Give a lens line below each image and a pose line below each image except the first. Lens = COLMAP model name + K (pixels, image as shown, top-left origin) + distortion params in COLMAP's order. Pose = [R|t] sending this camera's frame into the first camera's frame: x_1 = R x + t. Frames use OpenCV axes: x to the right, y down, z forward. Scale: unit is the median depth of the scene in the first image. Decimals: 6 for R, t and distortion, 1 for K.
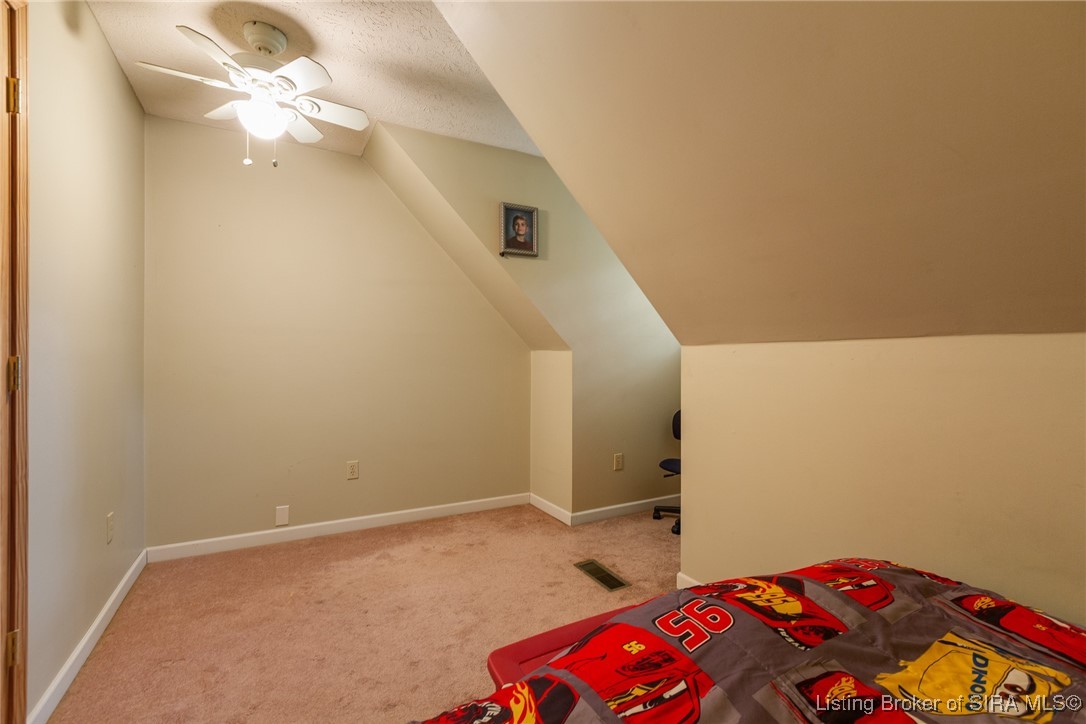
lens RADIAL K [[484.0, 0, 544.0], [0, 484.0, 356.0], [0, 0, 1]] dist [0.001561, 0.000164]
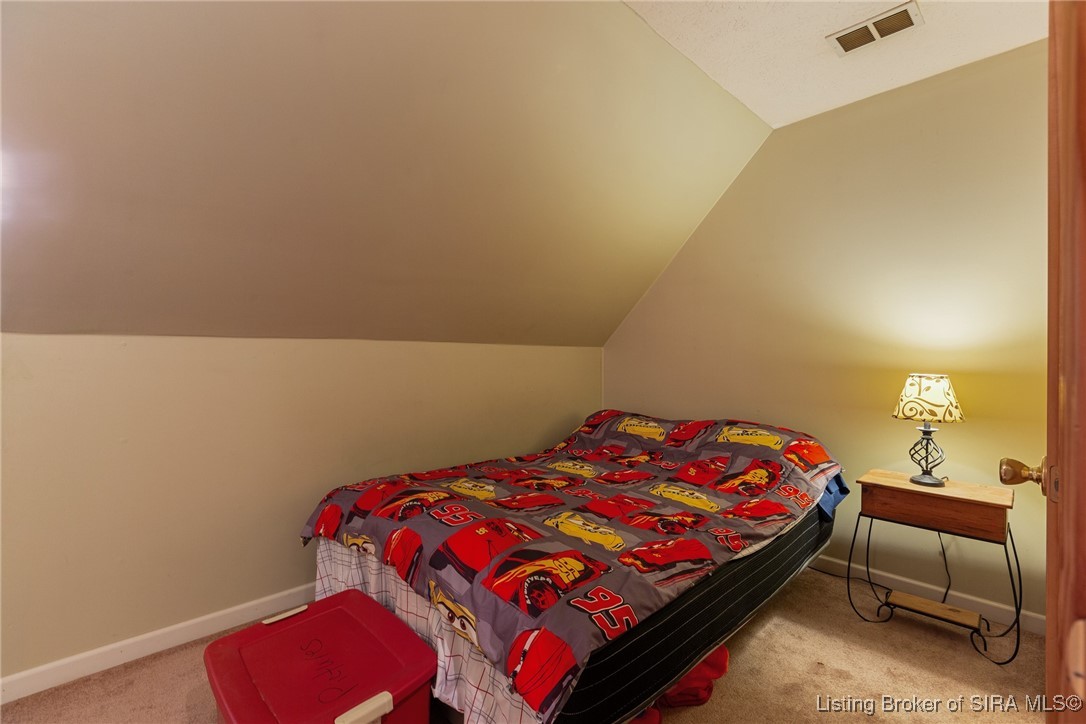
lens RADIAL K [[484.0, 0, 544.0], [0, 484.0, 356.0], [0, 0, 1]] dist [0.001561, 0.000164]
pose [[-0.251815, -0.003017, 0.967771, -1.411017], [-0.008827, 0.999961, 0.000820, 0.009110], [-0.967735, -0.008336, -0.251832, 1.187333]]
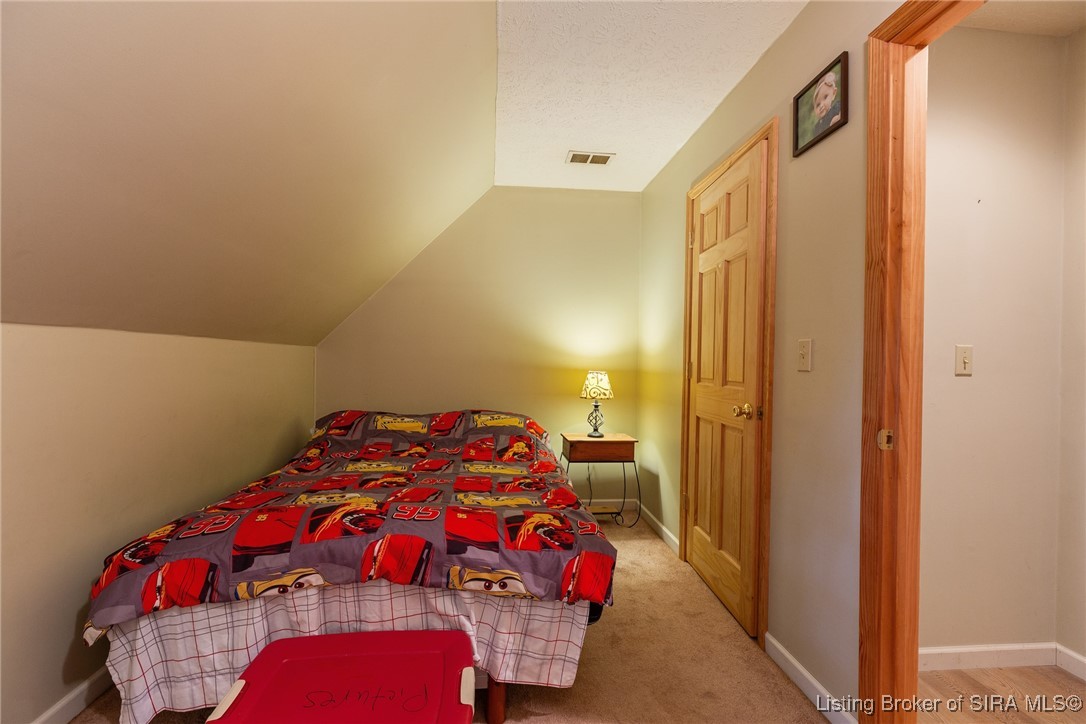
lens RADIAL K [[483.7, 0, 543.0], [0, 483.7, 362.0], [0, 0, 1]] dist [0.000086, 0.000064]
pose [[-0.920094, -0.021410, 0.391113, -0.781502], [-0.022713, 0.999741, 0.001295, 0.010904], [-0.391039, -0.007692, -0.920342, 2.511560]]
